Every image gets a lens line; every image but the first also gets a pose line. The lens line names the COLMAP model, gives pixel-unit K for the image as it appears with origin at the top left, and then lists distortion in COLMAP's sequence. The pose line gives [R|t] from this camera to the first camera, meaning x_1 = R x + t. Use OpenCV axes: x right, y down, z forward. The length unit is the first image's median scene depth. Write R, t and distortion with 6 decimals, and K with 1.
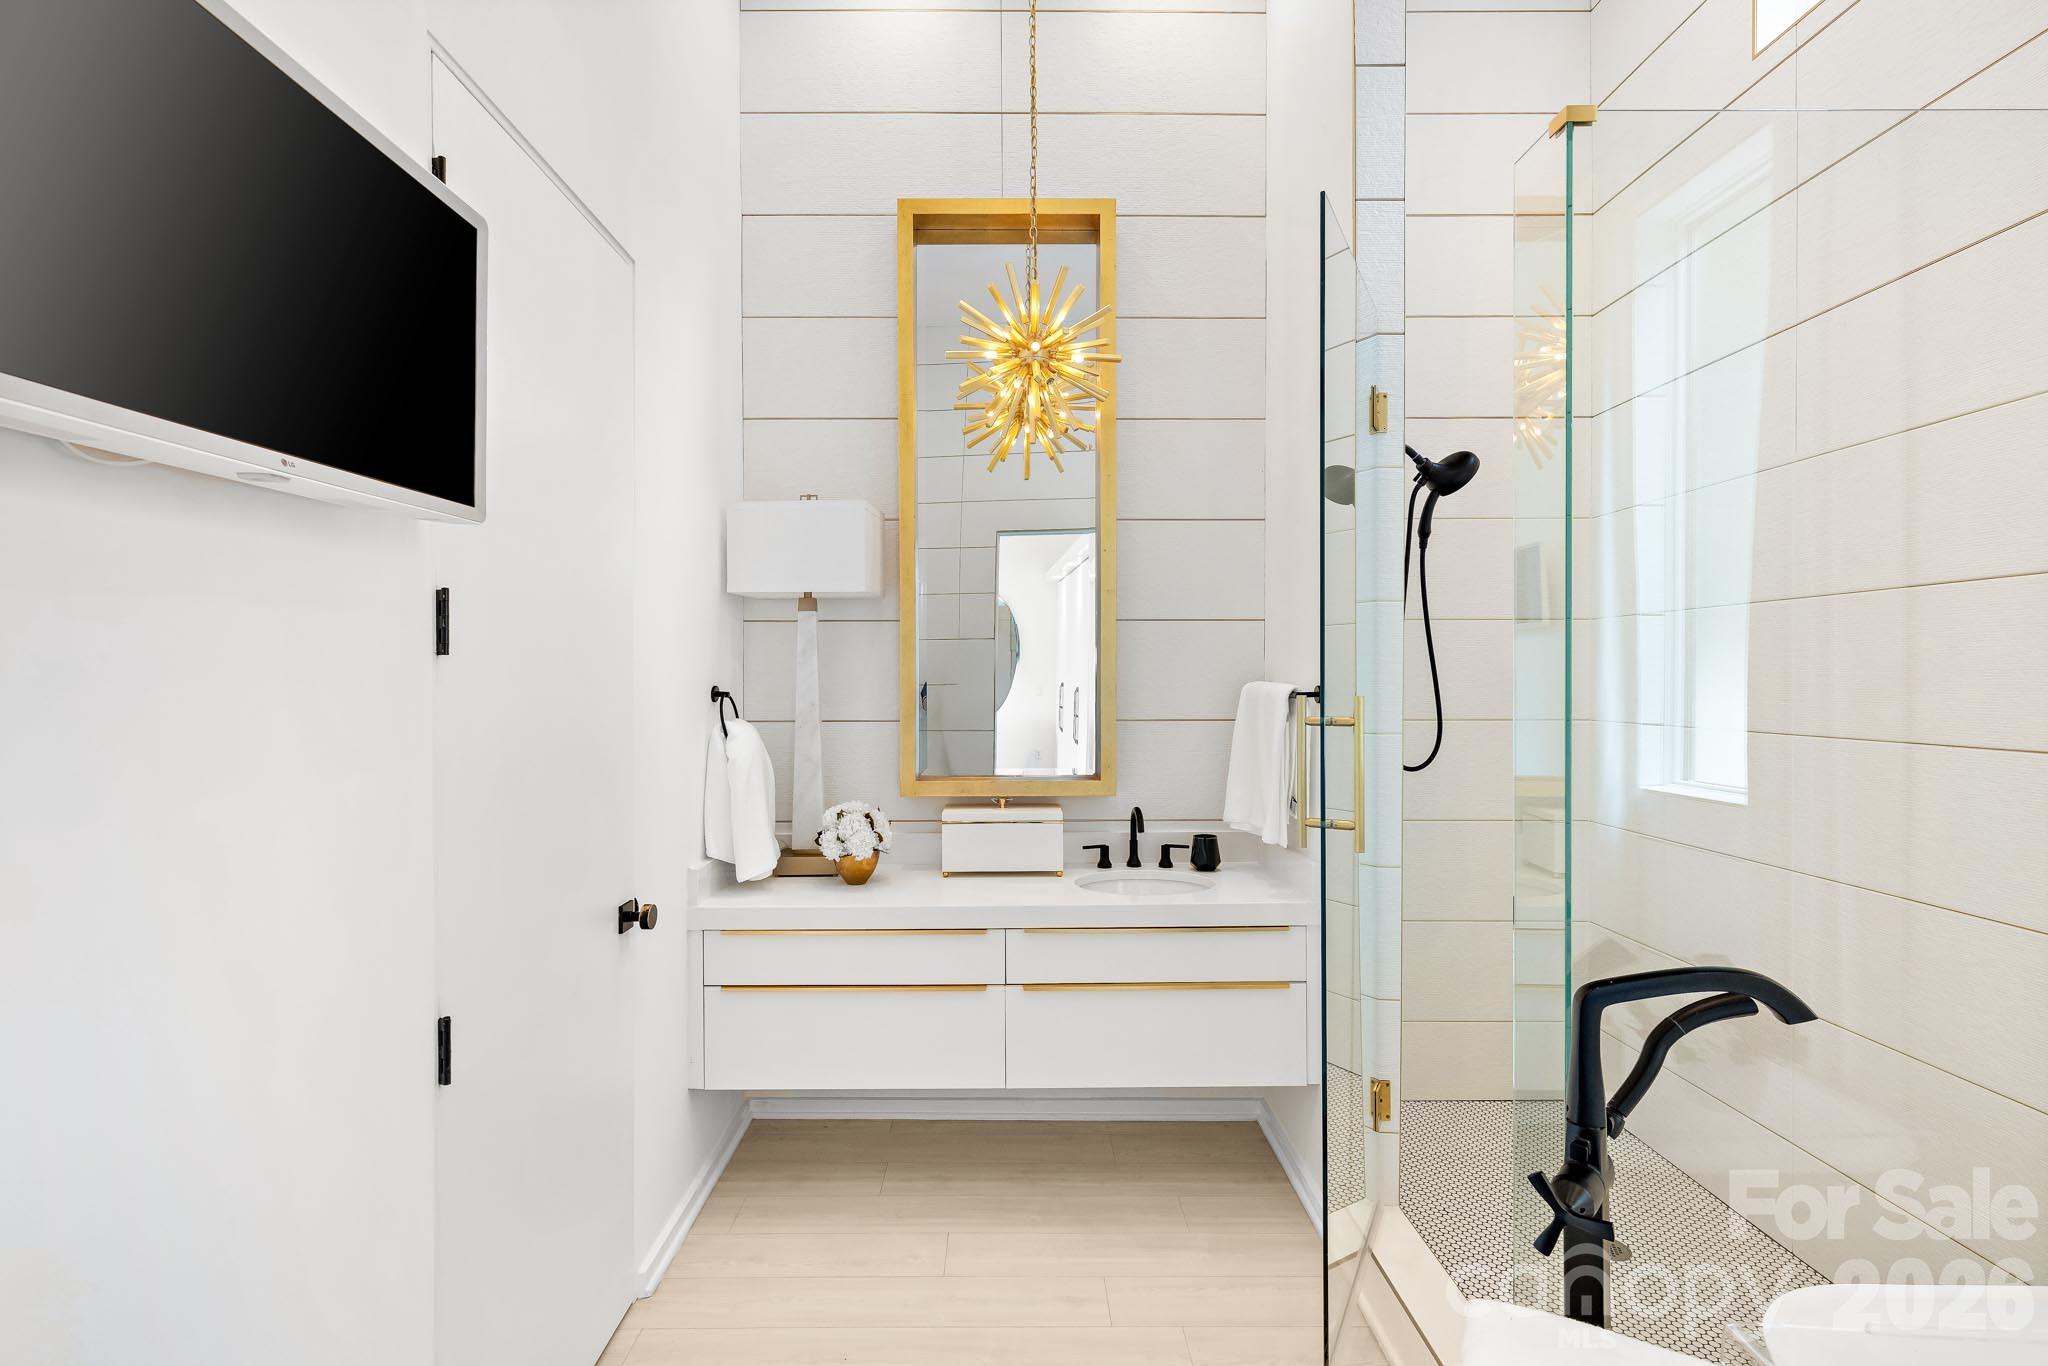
lens RADIAL K [[930.6, 0, 1012.2], [0, 930.6, 676.2], [0, 0, 1]] dist [0.012945, -0.002302]
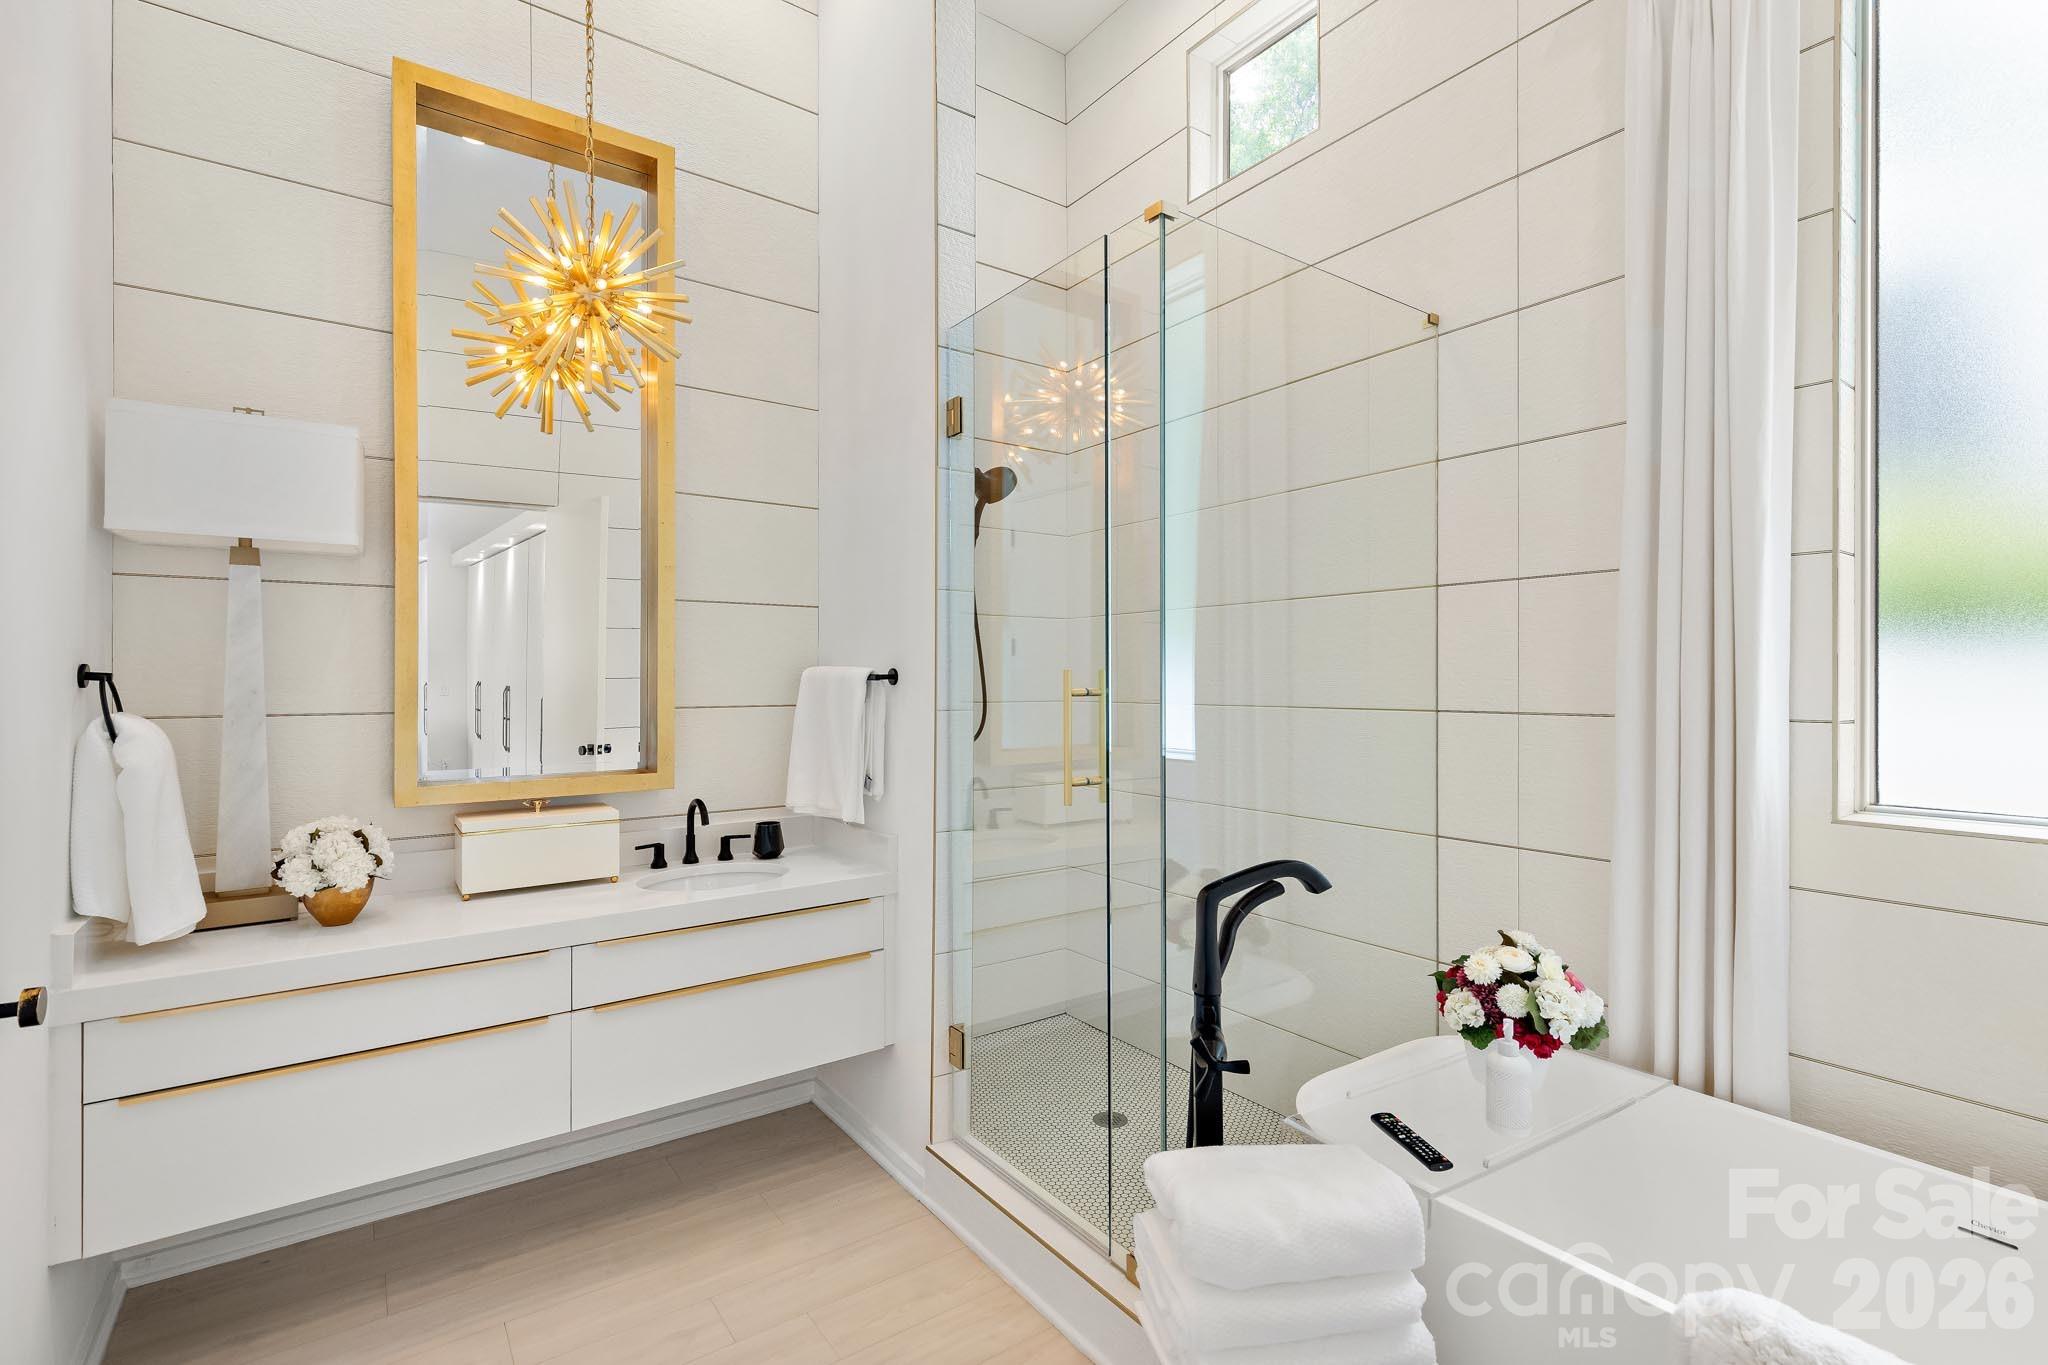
lens RADIAL K [[930.6, 0, 1008.7], [0, 930.6, 671.7], [0, 0, 1]] dist [0.012945, -0.002302]
pose [[0.819184, 0.006211, 0.573497, -0.157674], [-0.000888, 0.999954, -0.009561, 0.021776], [-0.573530, 0.007323, 0.819152, 0.049163]]
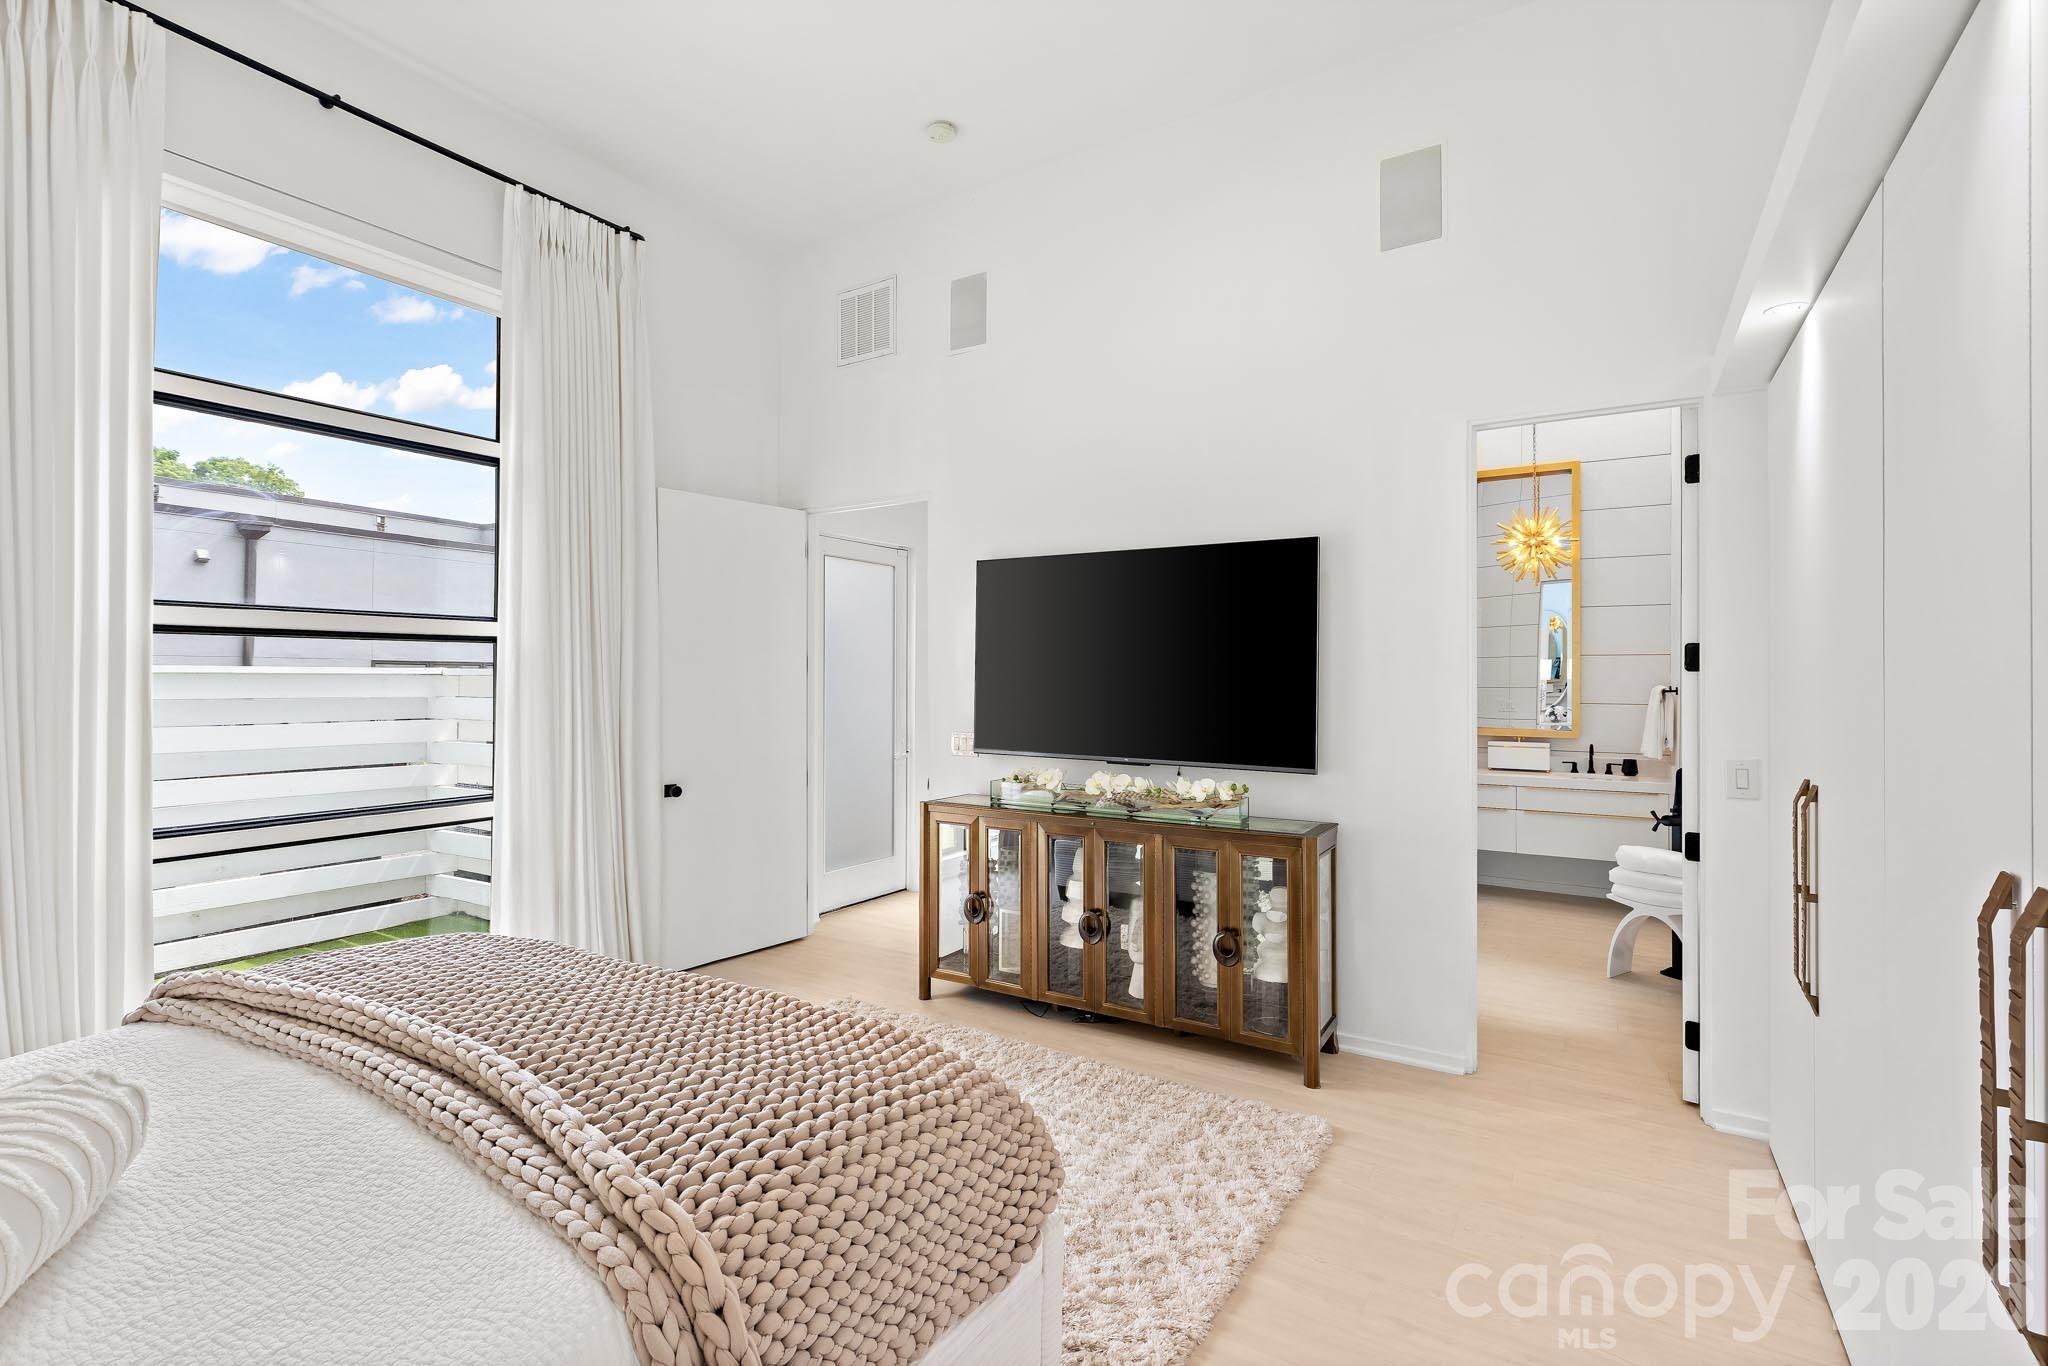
lens RADIAL K [[930.6, 0, 1013.2], [0, 930.6, 678.9], [0, 0, 1]] dist [0.012945, -0.002302]
pose [[0.844025, 0.000964, -0.536303, 0.173061], [-0.002033, 0.999997, -0.001402, -0.003864], [0.536300, 0.002274, 0.844024, -1.599573]]
